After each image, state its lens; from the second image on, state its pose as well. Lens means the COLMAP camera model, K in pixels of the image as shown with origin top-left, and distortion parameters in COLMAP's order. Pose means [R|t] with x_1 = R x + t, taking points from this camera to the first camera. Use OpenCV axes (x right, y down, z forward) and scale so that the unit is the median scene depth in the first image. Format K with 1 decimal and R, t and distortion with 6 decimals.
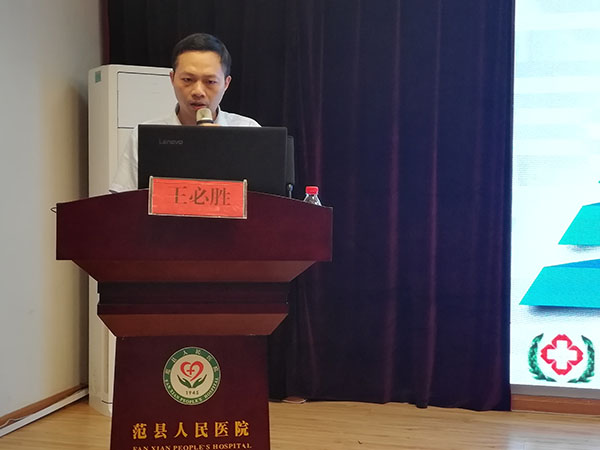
lens RADIAL K [[960.6, 0, 300.0], [0, 960.6, 225.0], [0, 0, 1]] dist [-0.006629, 0.011432]
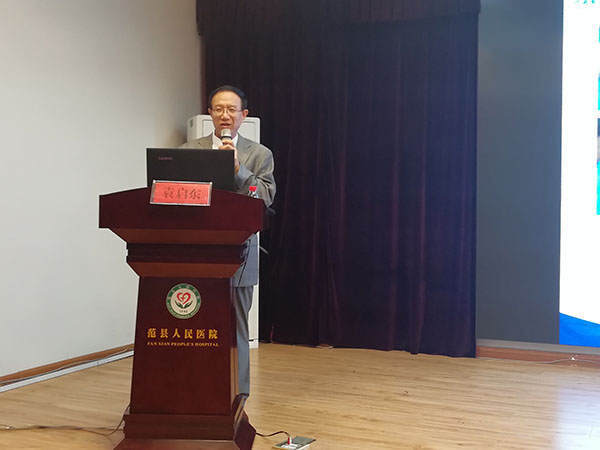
lens RADIAL K [[740.4, 0, 300.0], [0, 740.4, 225.0], [0, 0, 1]] dist [-0.118916, -0.004973]
pose [[0.989963, 0.005758, -0.141212, 0.264246], [-0.008069, 0.999843, -0.015803, 0.044243], [0.141098, 0.016784, 0.989853, -0.230608]]
